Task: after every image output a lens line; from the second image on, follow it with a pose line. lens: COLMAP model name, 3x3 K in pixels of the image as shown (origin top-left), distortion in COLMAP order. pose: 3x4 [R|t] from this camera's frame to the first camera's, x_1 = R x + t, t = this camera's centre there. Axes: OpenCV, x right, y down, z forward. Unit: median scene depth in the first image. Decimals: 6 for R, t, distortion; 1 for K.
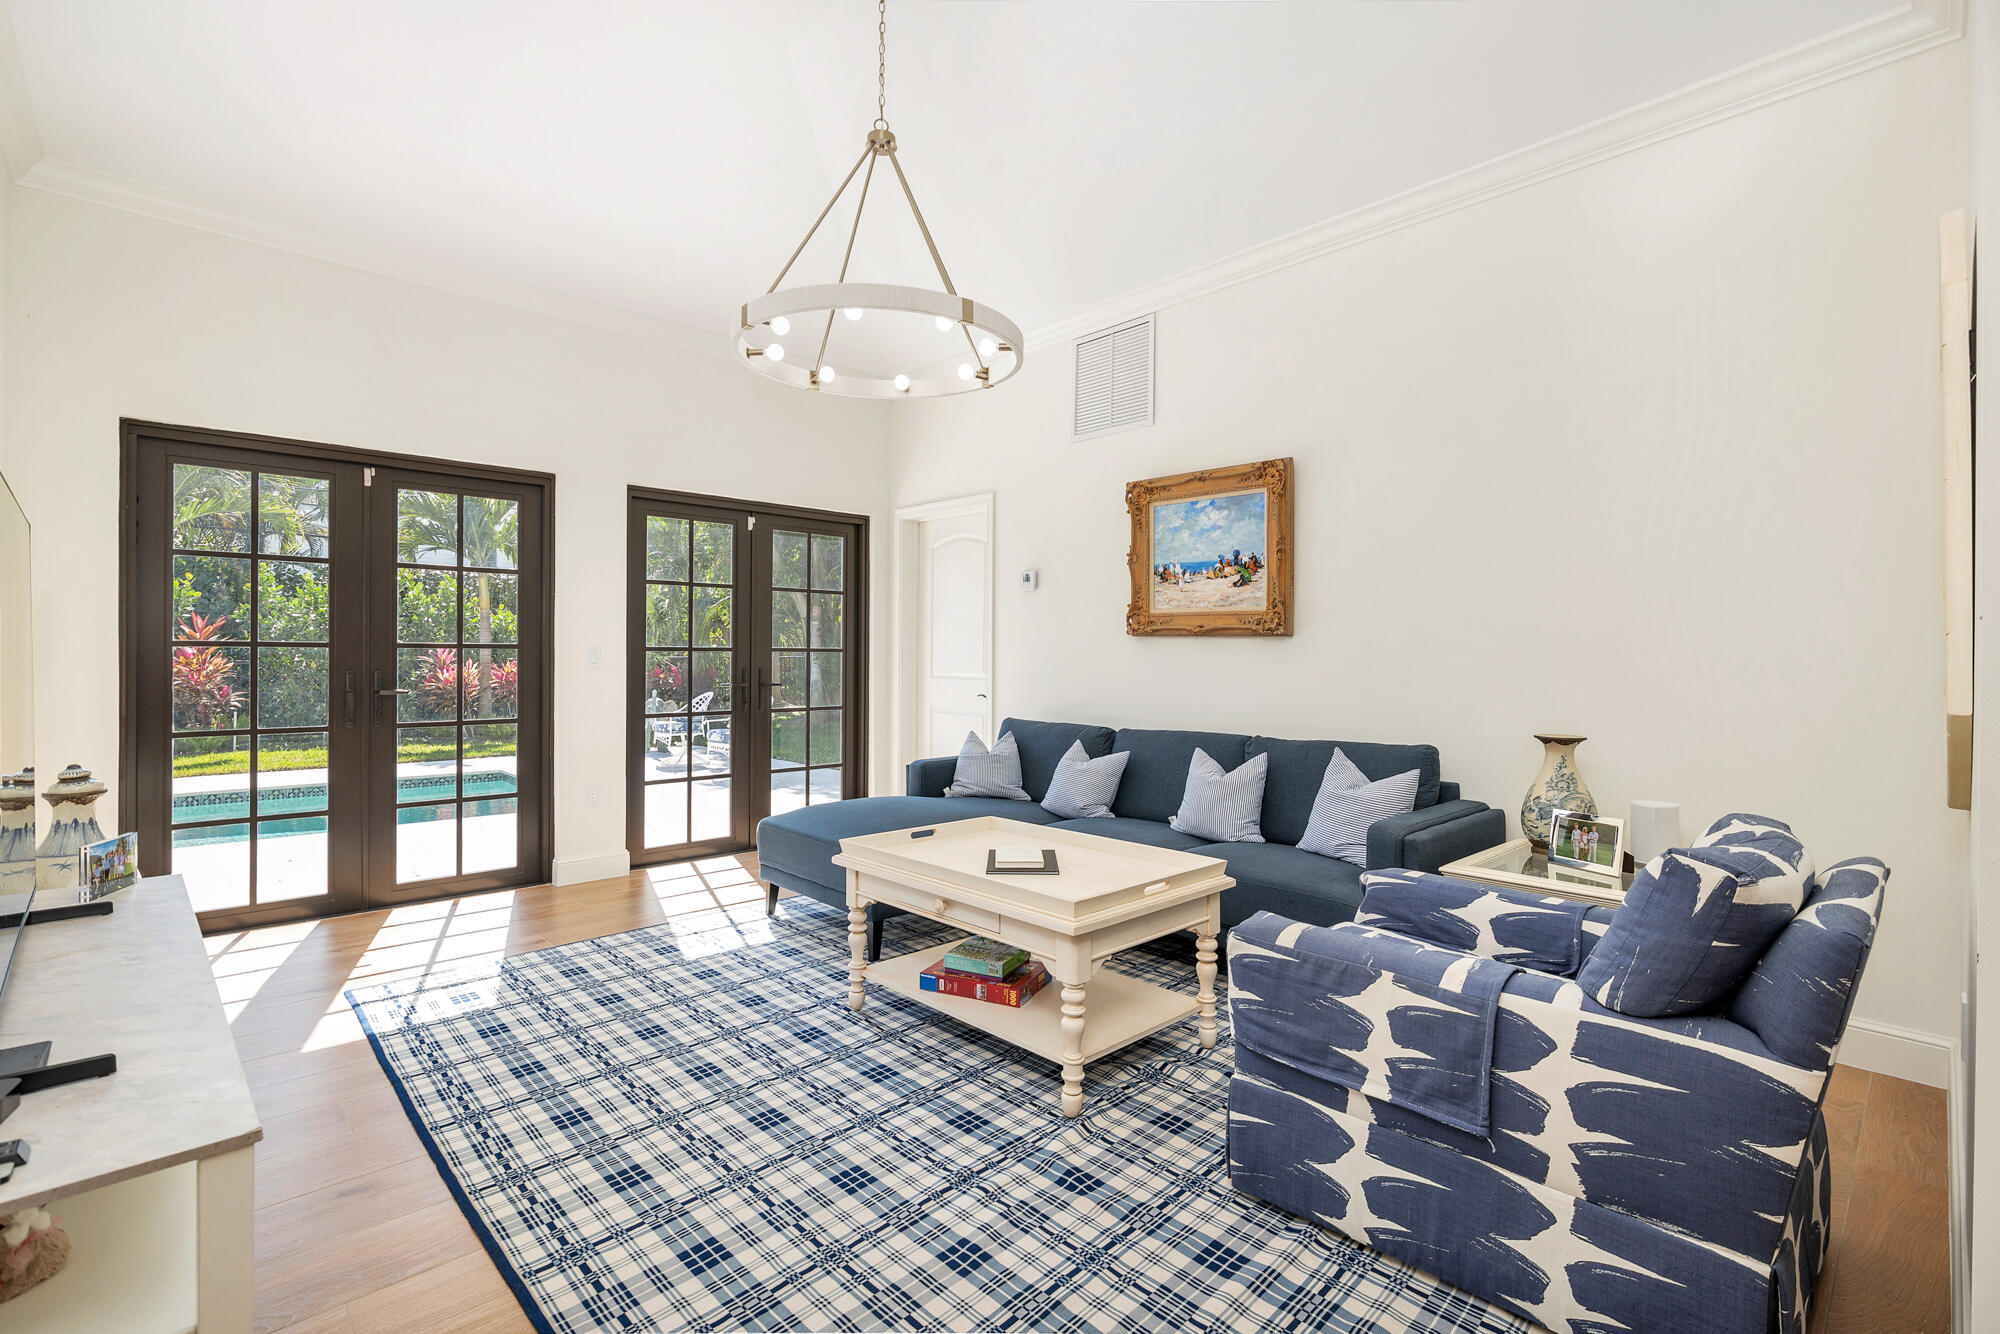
lens RADIAL K [[911.6, 0, 1000.2], [0, 911.6, 656.9], [0, 0, 1]] dist [-0.001157, -0.000676]
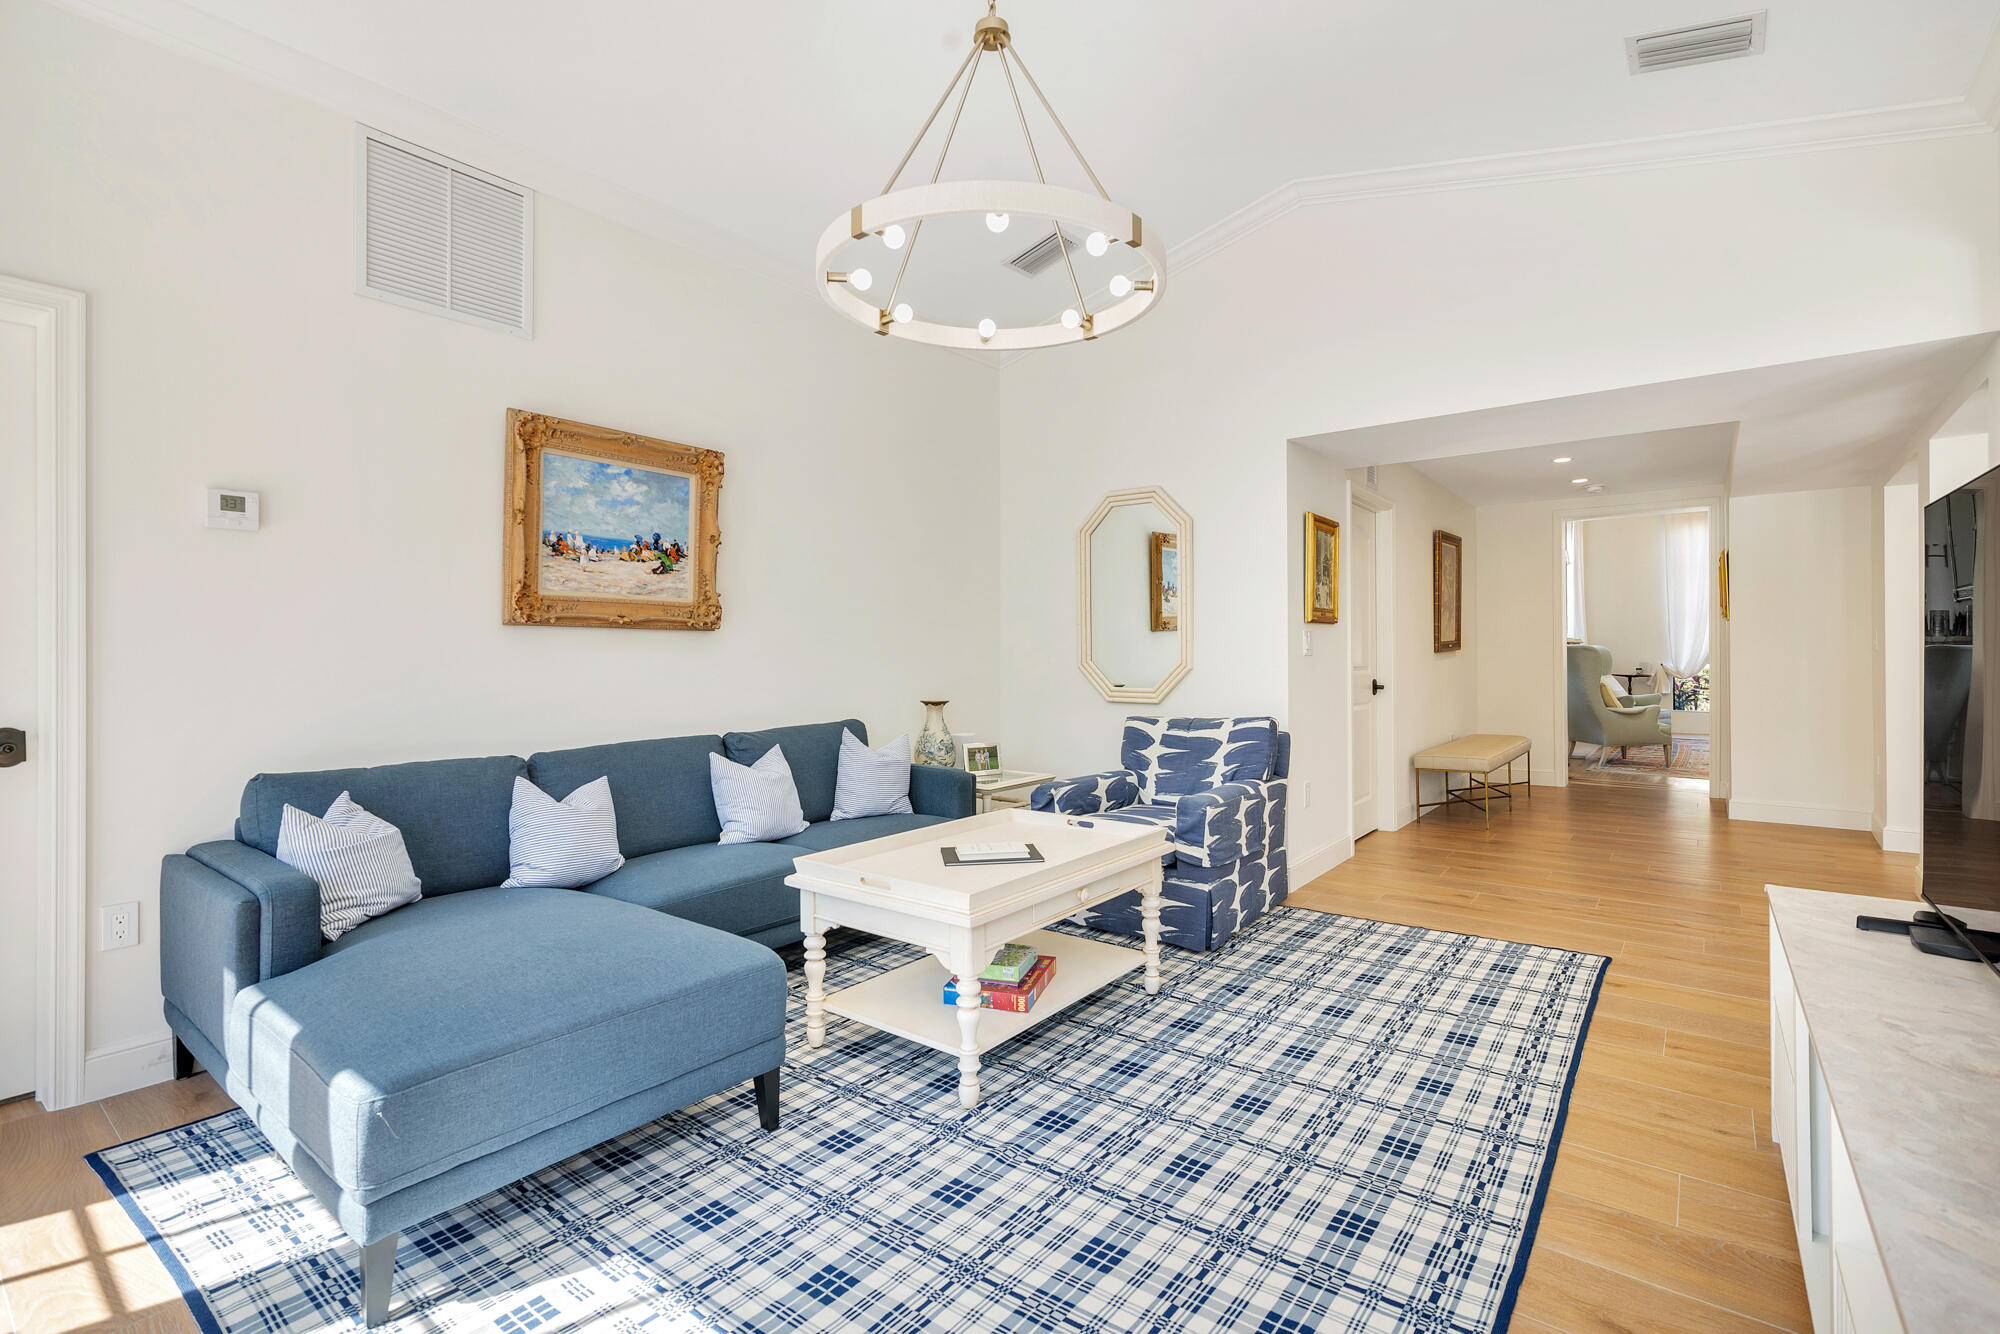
lens RADIAL K [[911.6, 0, 1011.4], [0, 911.6, 654.7], [0, 0, 1]] dist [-0.001157, -0.000676]
pose [[-0.161421, -0.007055, 0.986860, -0.686996], [0.005479, 0.999953, 0.008045, -0.003183], [-0.986870, 0.006706, -0.161375, 0.807177]]
